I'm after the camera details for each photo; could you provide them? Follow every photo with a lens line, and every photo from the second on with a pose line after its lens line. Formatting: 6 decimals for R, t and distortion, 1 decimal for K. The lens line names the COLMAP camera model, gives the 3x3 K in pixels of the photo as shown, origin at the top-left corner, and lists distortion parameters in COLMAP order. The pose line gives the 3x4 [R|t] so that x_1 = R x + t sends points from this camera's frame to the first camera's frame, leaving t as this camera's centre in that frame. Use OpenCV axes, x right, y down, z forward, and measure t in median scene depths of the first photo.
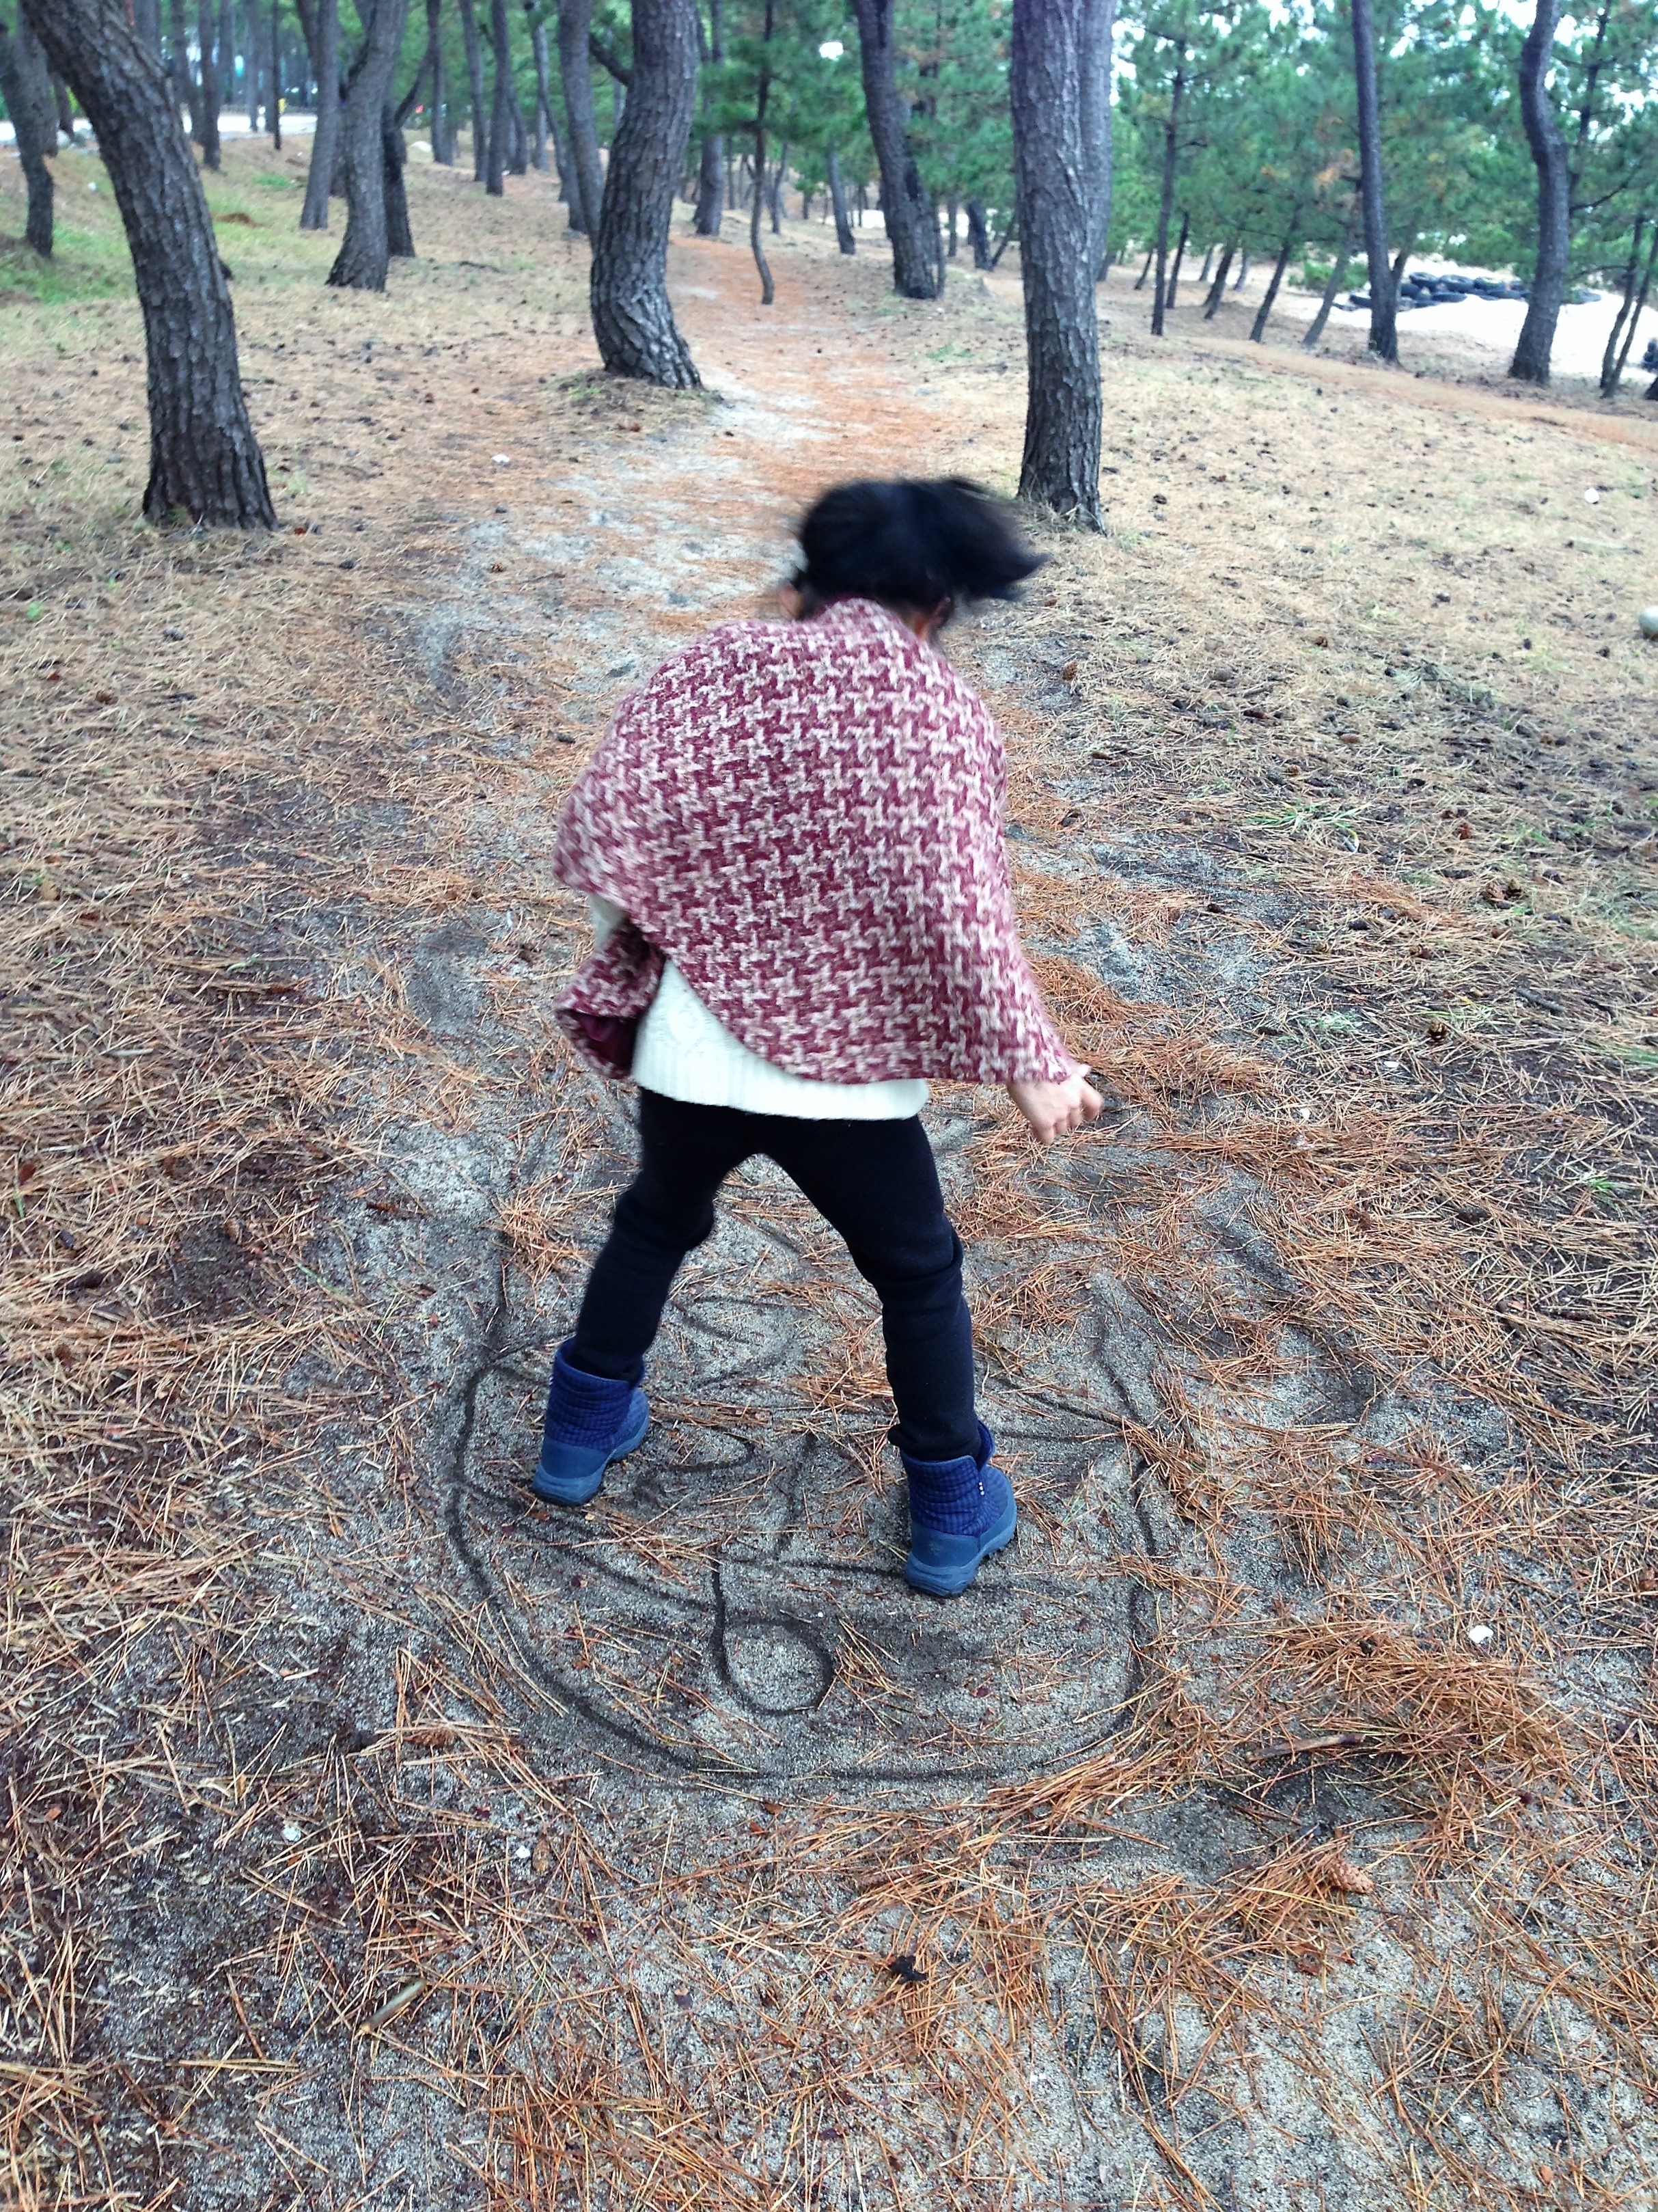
lens RADIAL K [[2120.8, 0, 829.0], [0, 2120.8, 1106.0], [0, 0, 1]] dist [0.164973, -0.224634]
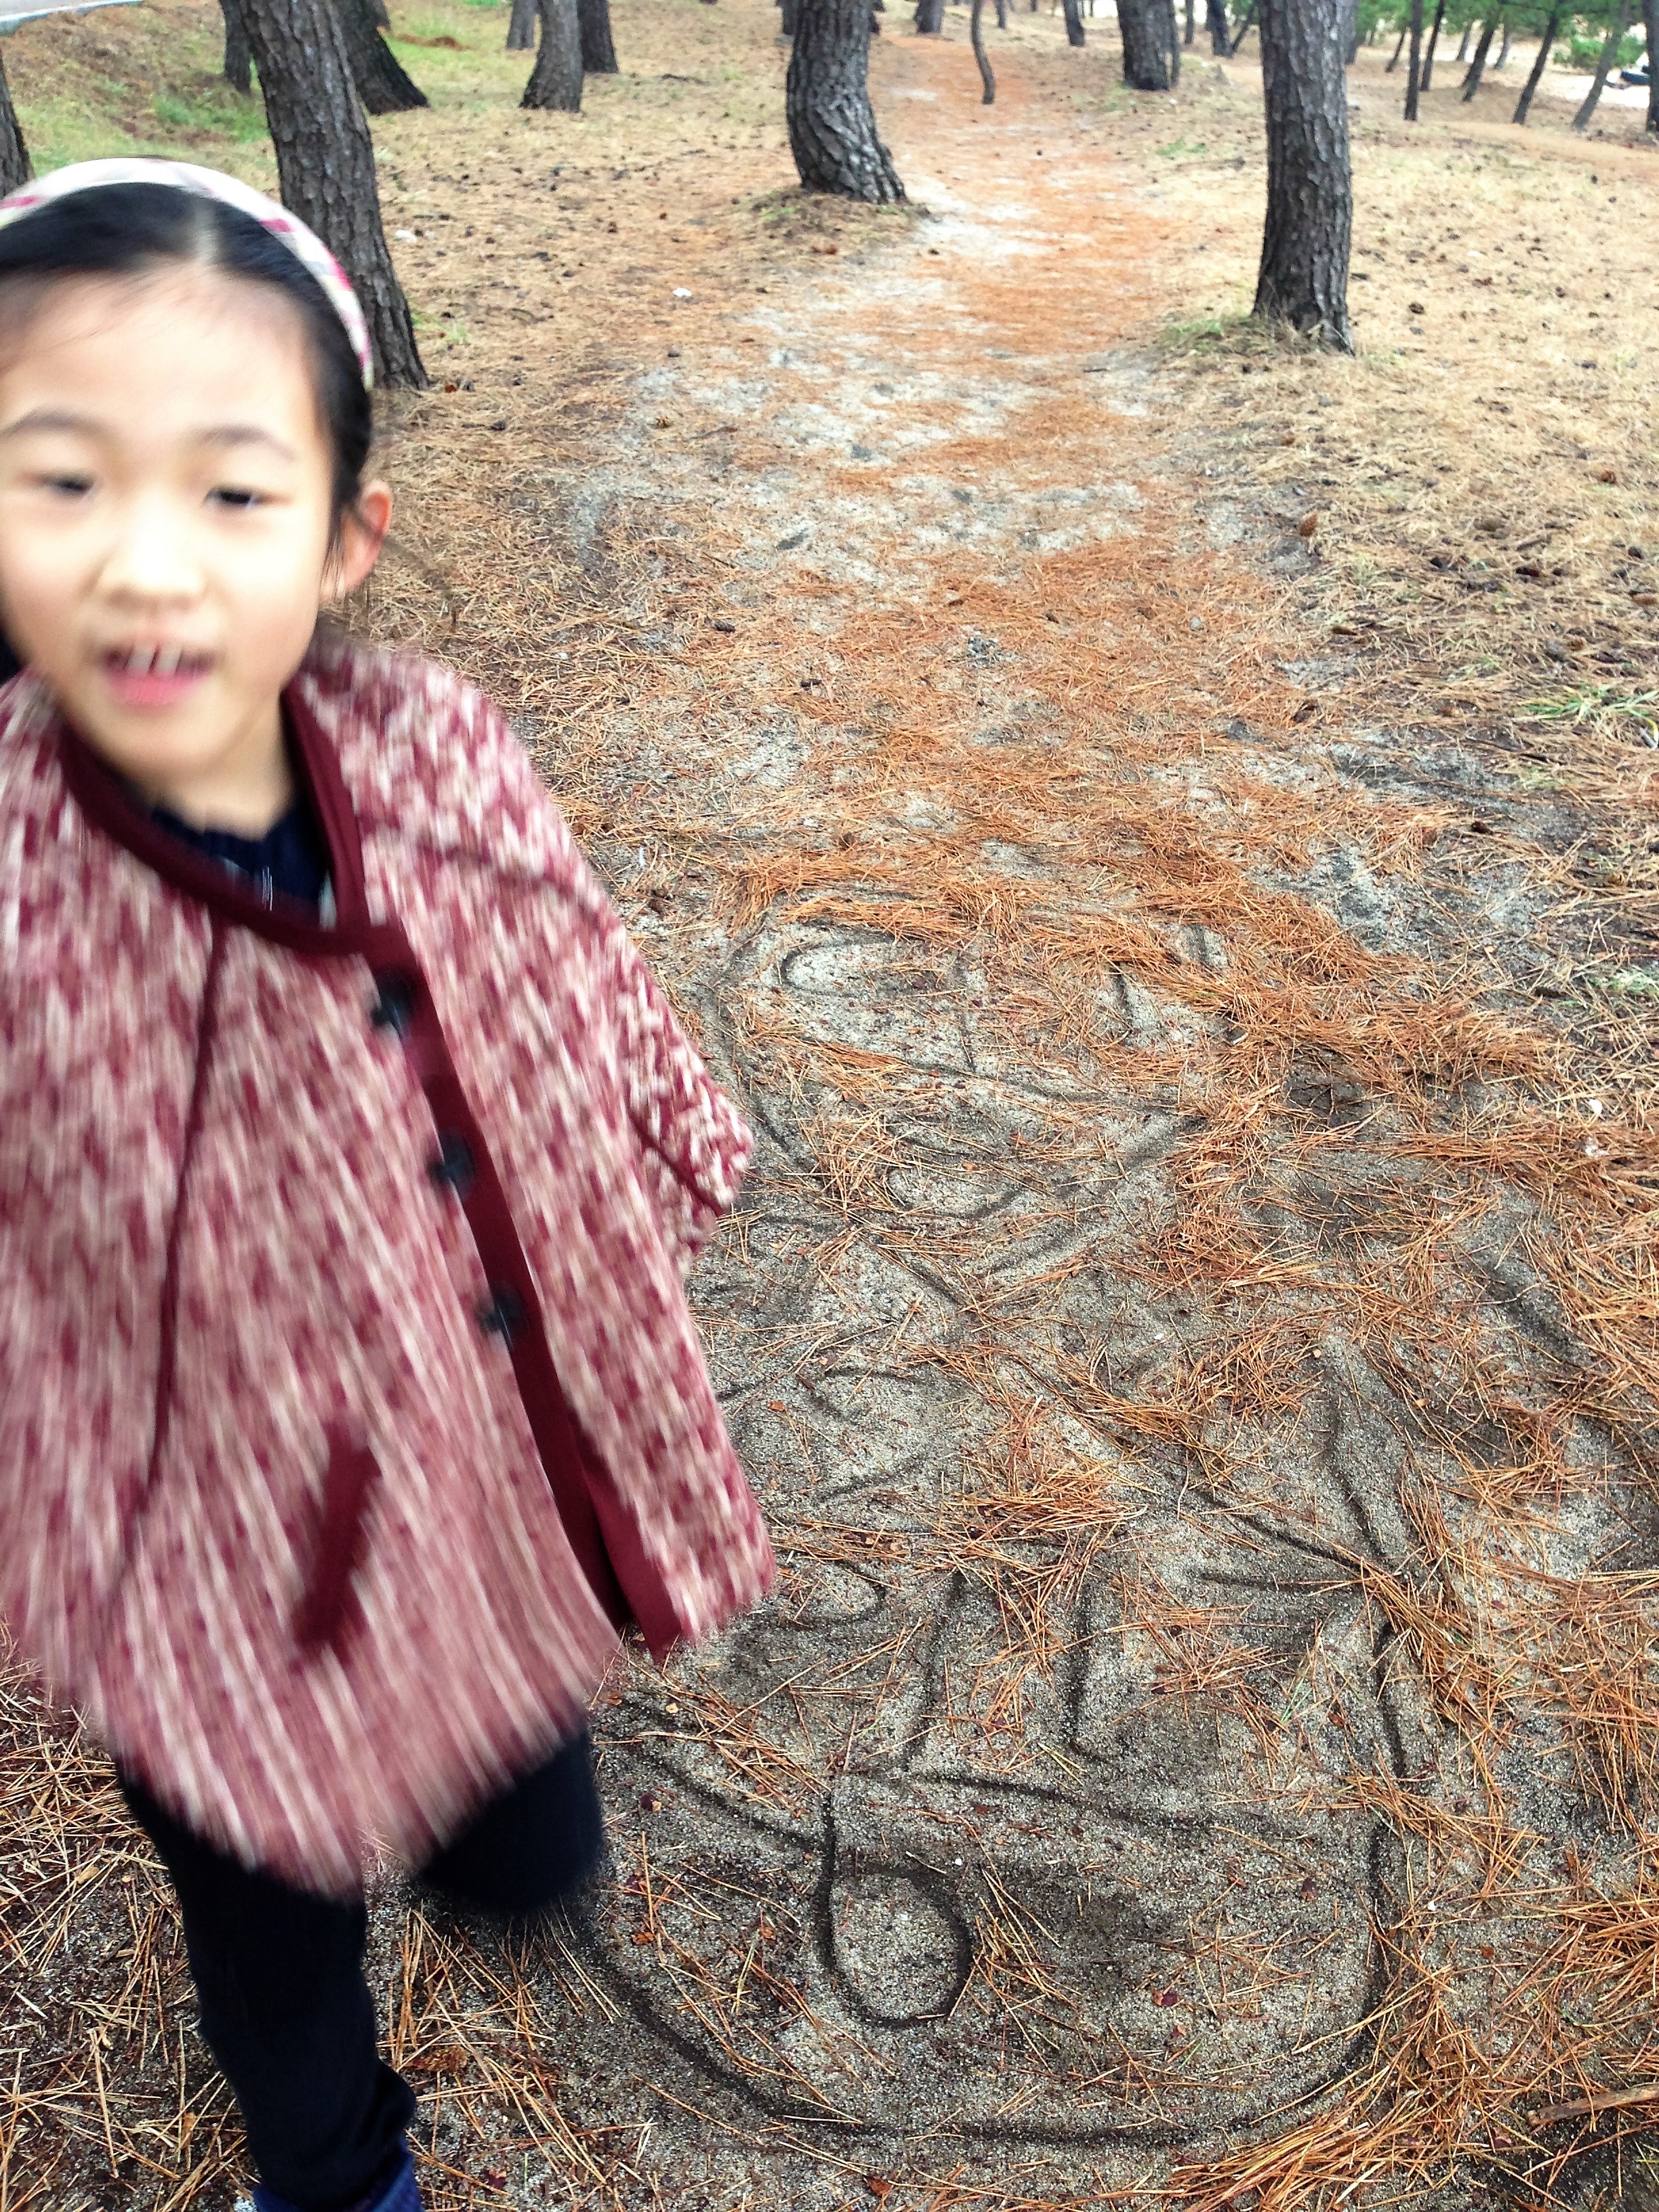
lens RADIAL K [[2030.1, 0, 829.5], [0, 2030.1, 1106.0], [0, 0, 1]] dist [0.189513, -0.327338]
pose [[0.993978, 0.007857, -0.109296, 0.019111], [0.002164, 0.995824, 0.091264, -0.066308], [0.109556, -0.090951, 0.989811, 0.184224]]
